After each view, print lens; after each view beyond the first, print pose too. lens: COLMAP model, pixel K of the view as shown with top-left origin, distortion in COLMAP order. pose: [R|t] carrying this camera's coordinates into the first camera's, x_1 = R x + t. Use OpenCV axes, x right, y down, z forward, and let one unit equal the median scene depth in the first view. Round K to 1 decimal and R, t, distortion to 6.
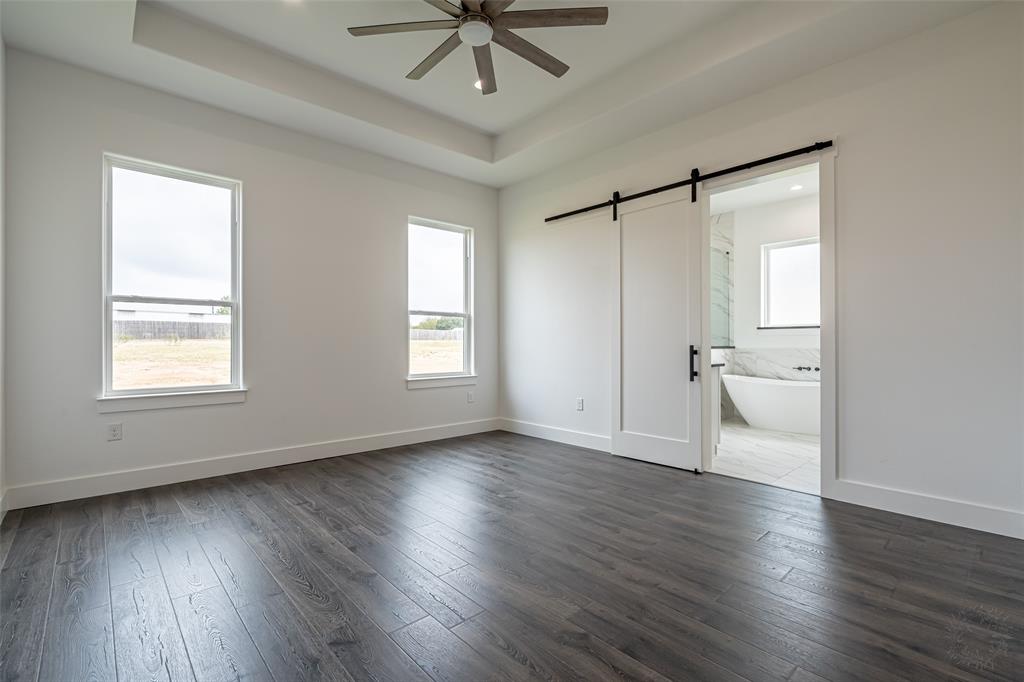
lens RADIAL K [[466.6, 0, 513.1], [0, 466.6, 343.2], [0, 0, 1]] dist [-0.000893, 0.000191]
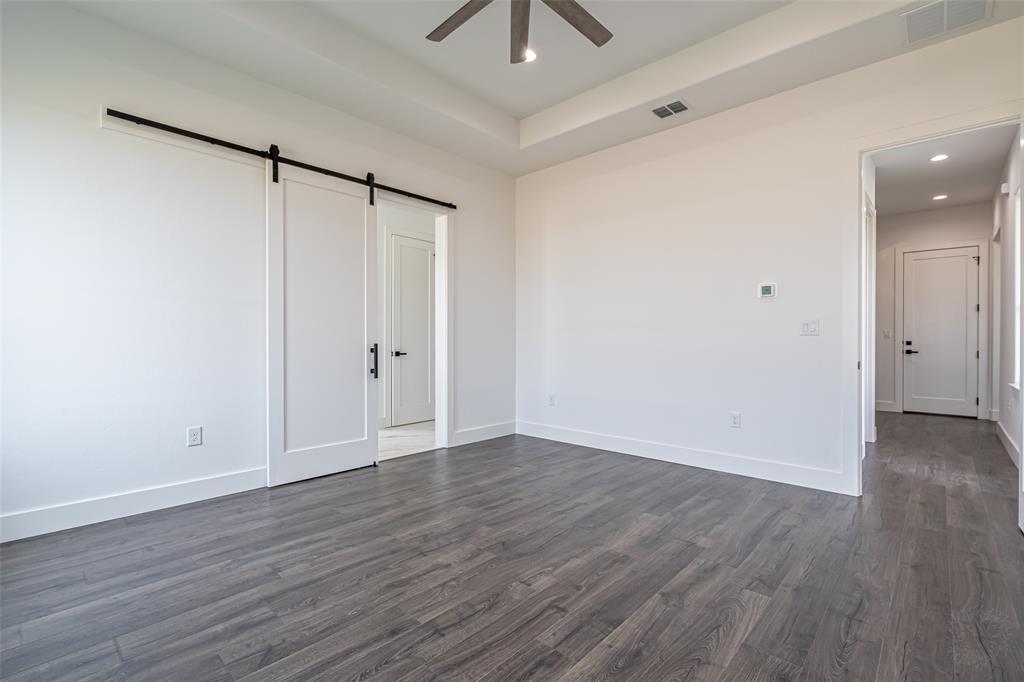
lens RADIAL K [[466.6, 0, 513.1], [0, 466.6, 343.2], [0, 0, 1]] dist [-0.000893, 0.000191]
pose [[-0.088652, -0.005563, 0.996047, -0.691790], [-0.003411, 0.999980, 0.005281, -0.003027], [-0.996057, -0.002929, -0.088670, 0.800514]]
